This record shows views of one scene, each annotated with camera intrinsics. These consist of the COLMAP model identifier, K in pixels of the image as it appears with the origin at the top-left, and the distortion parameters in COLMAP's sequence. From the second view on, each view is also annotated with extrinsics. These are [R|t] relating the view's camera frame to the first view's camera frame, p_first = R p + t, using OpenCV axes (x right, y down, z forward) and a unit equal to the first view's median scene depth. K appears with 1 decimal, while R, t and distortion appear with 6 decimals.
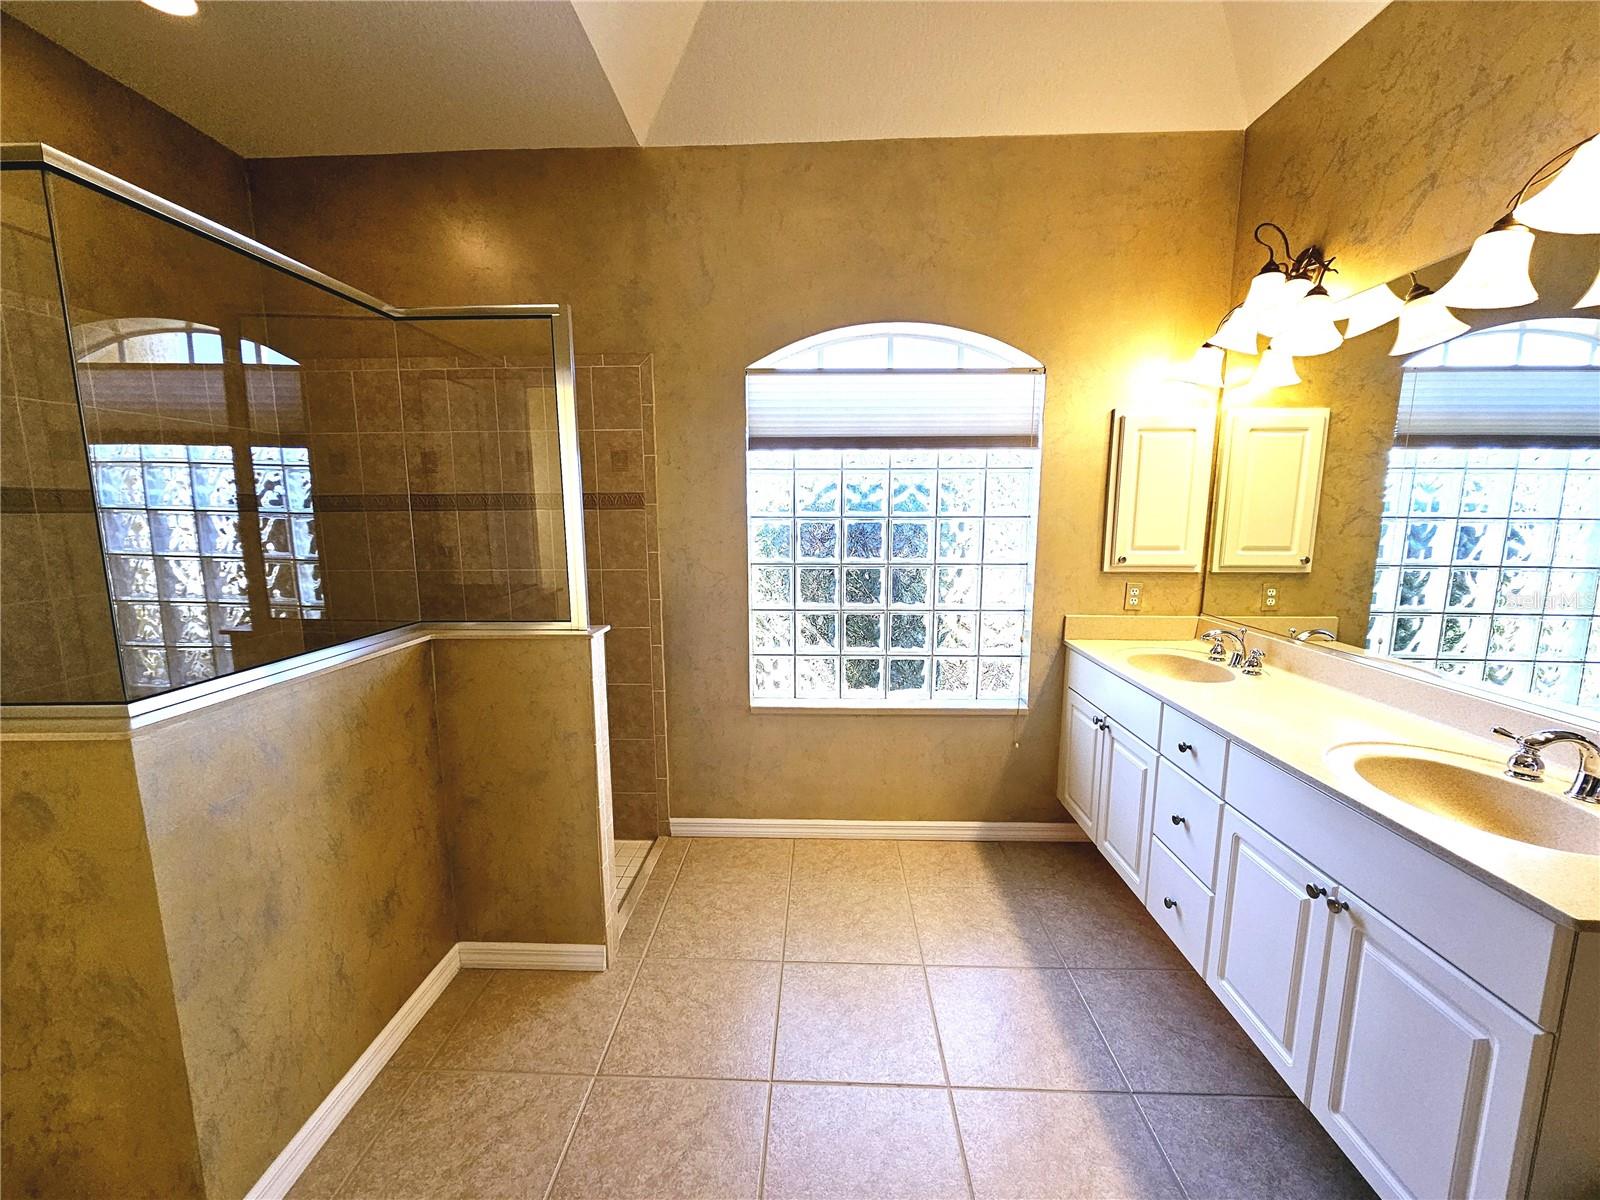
lens RADIAL K [[657.5, 0, 801.5], [0, 657.5, 610.5], [0, 0, 1]] dist [-0.003031, 0.001593]
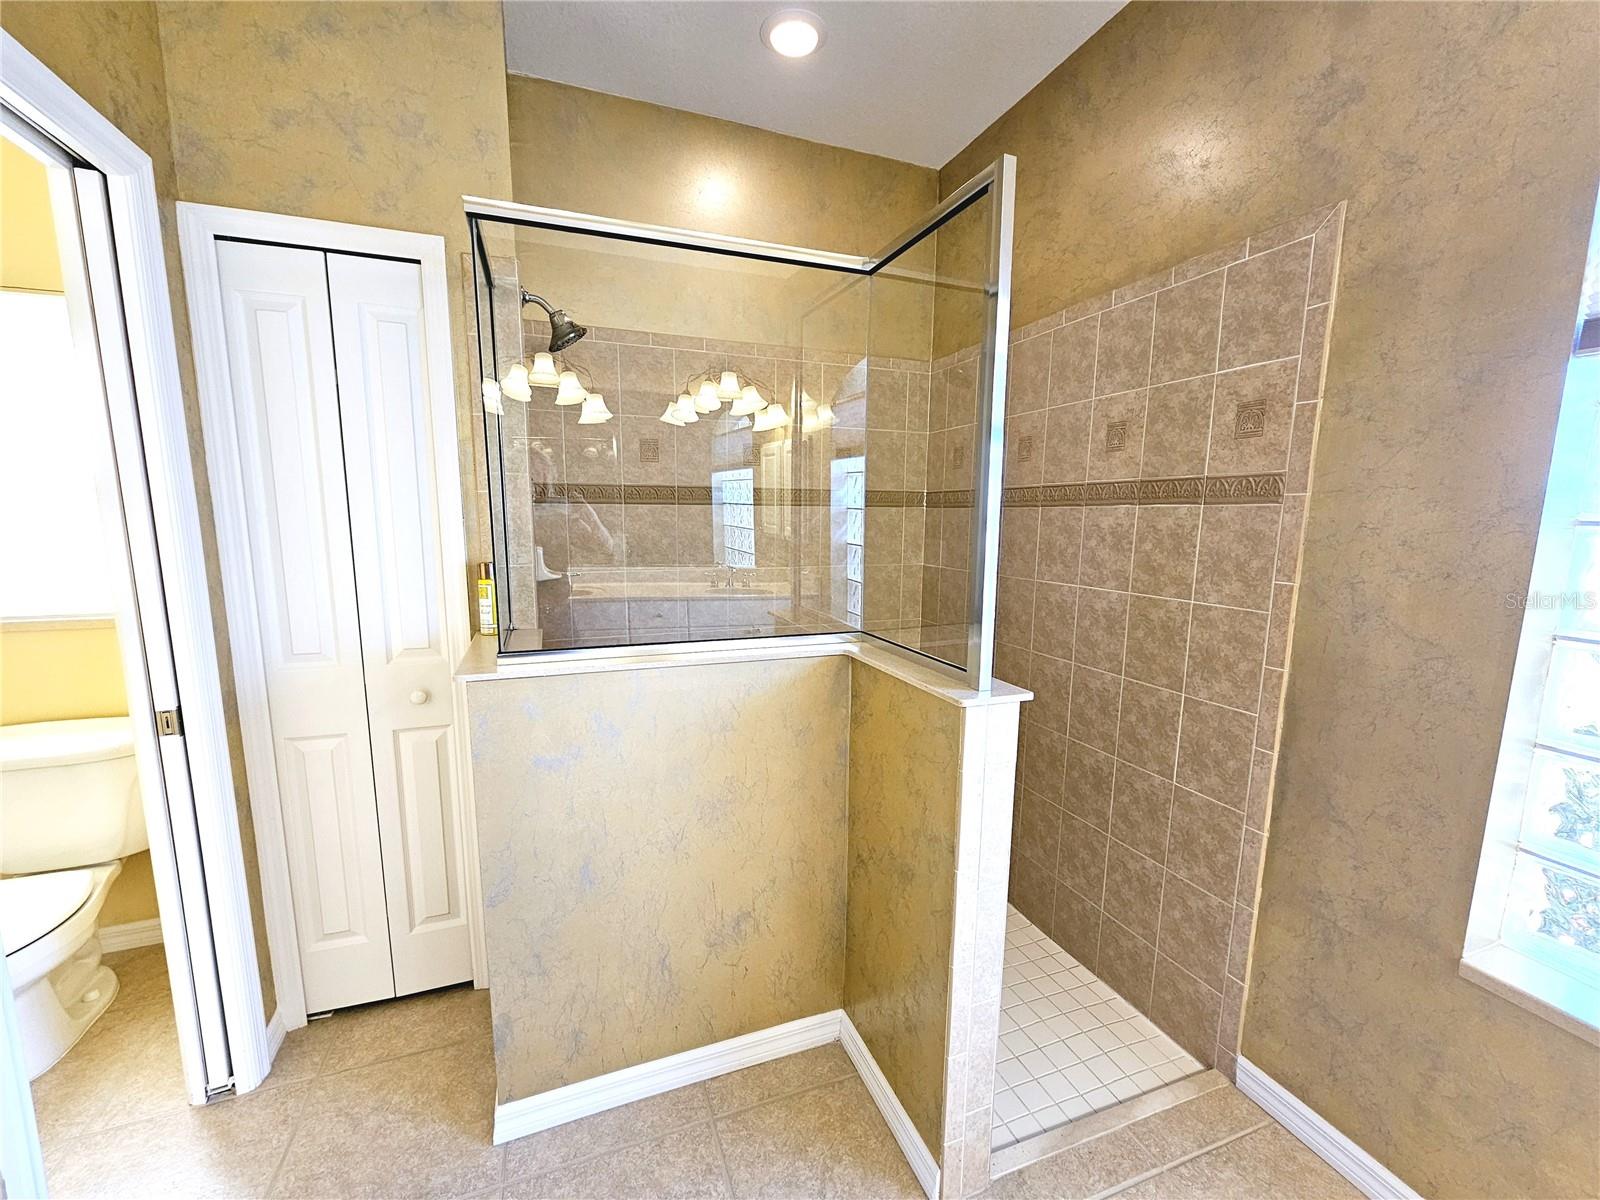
lens RADIAL K [[657.5, 0, 793.3], [0, 657.5, 611.4], [0, 0, 1]] dist [-0.003031, 0.001593]
pose [[0.378563, 0.146561, -0.913898, 0.127070], [-0.148262, 0.984236, 0.096427, -0.060993], [0.913624, 0.098993, 0.394325, 0.442840]]
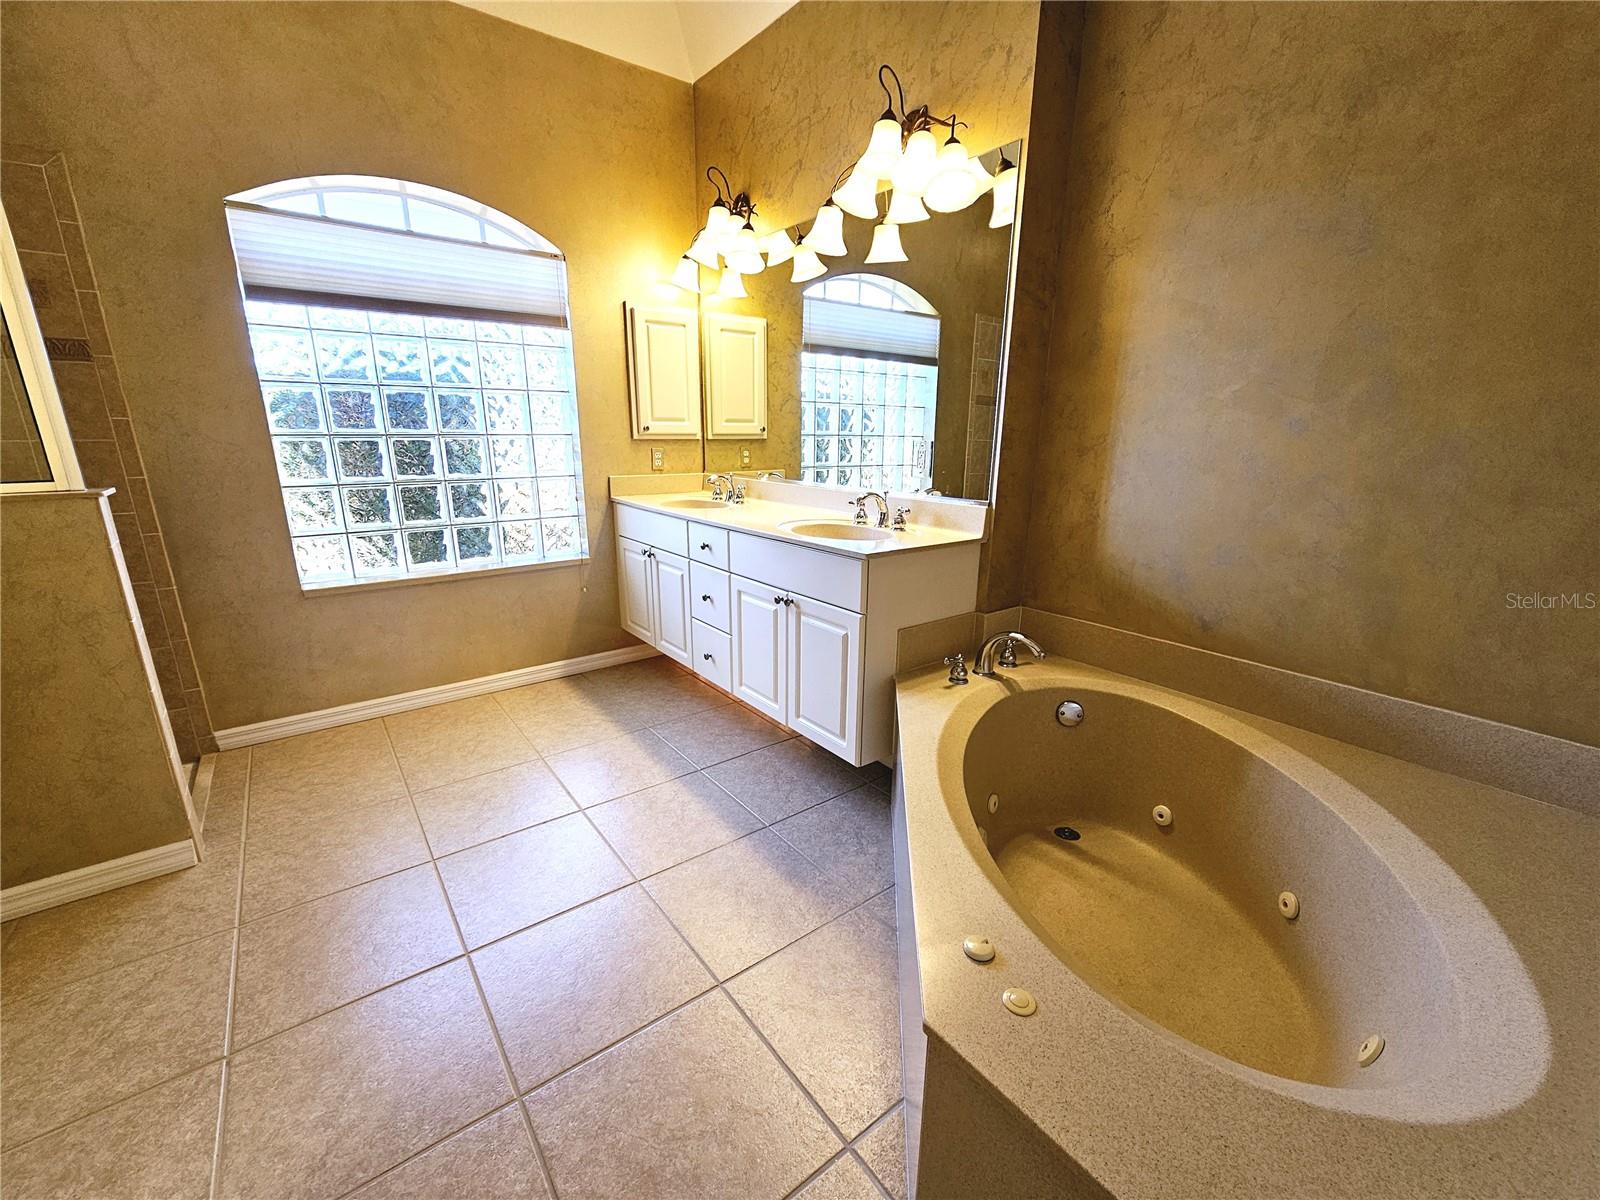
lens RADIAL K [[657.5, 0, 797.7], [0, 657.5, 614.1], [0, 0, 1]] dist [-0.003031, 0.001593]
pose [[0.772179, -0.167326, 0.612978, -0.123790], [0.088636, 0.983637, 0.156850, 0.103855], [-0.629193, -0.066785, 0.774375, -0.190006]]
